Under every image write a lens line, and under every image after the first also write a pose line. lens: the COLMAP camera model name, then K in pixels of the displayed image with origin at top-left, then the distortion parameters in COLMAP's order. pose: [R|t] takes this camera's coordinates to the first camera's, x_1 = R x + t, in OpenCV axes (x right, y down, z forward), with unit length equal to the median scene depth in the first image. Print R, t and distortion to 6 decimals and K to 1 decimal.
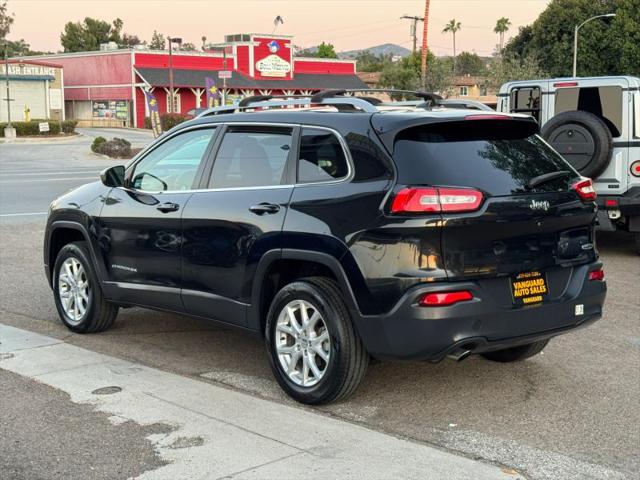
lens RADIAL K [[1052.7, 0, 332.7], [0, 1052.7, 240.0], [0, 0, 1]] dist [0.132442, 0.000000]
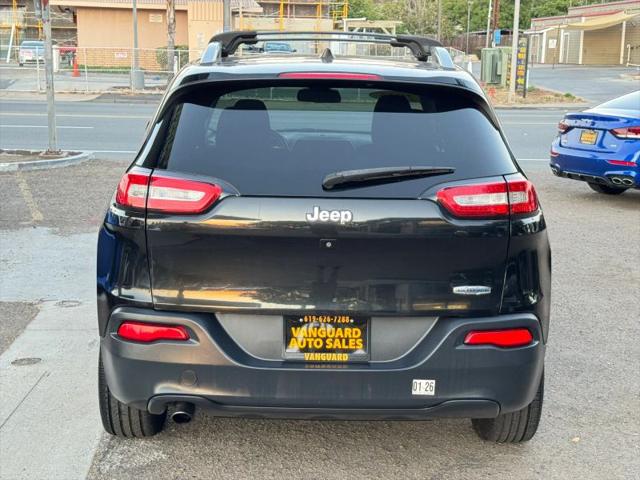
lens RADIAL K [[1052.7, 0, 316.9], [0, 1052.7, 239.0], [0, 0, 1]] dist [0.132442, 0.000000]
pose [[0.766021, 0.130242, -0.629482, 0.529793], [-0.093806, 0.991425, 0.090977, -0.068189], [0.635934, -0.010641, 0.771670, 0.441442]]
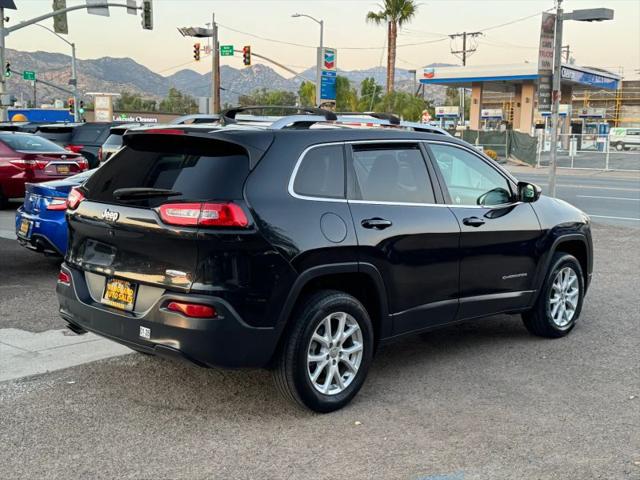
lens RADIAL K [[839.6, 0, 302.3], [0, 839.6, 234.7], [0, 0, 1]] dist [0.086322, 0.000000]
pose [[0.086096, 0.130474, -0.987706, 0.924165], [-0.134243, 0.983866, 0.118265, -0.122975], [0.987201, 0.122410, 0.102222, 0.979943]]
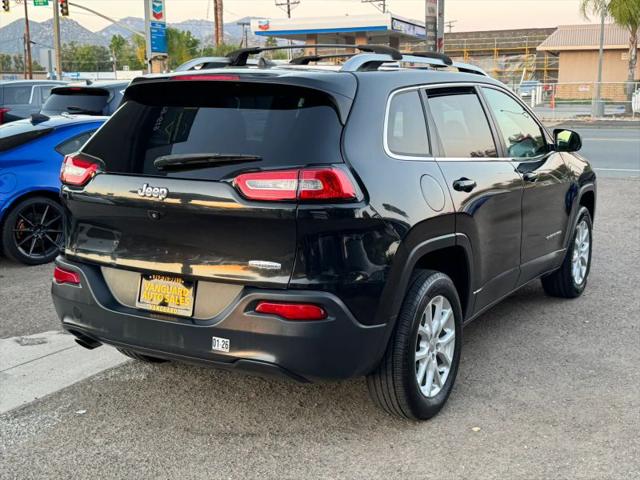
lens RADIAL K [[839.6, 0, 315.4], [0, 839.6, 235.9], [0, 0, 1]] dist [0.086322, 0.000000]
pose [[0.316793, 0.169668, -0.933196, 0.729206], [-0.107136, 0.983975, 0.142530, -0.091153], [0.942425, 0.054826, 0.329894, 0.806059]]
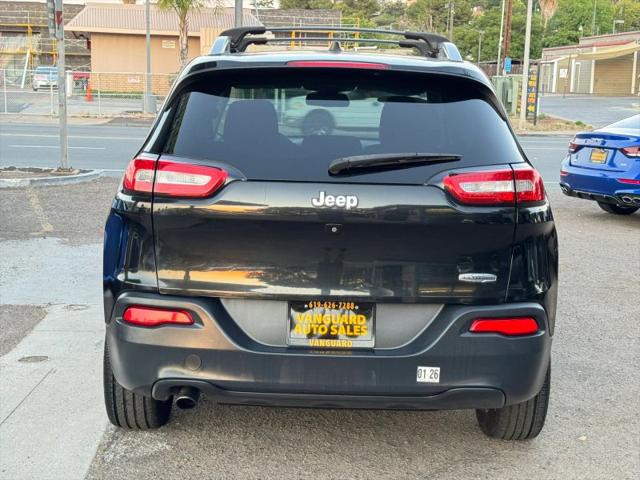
lens RADIAL K [[1052.7, 0, 310.7], [0, 1052.7, 240.1], [0, 0, 1]] dist [0.132442, 0.000000]
pose [[0.755206, 0.120844, -0.644252, 0.534844], [-0.102601, 0.992537, 0.065901, -0.044308], [0.647408, 0.016332, 0.761969, 0.442473]]
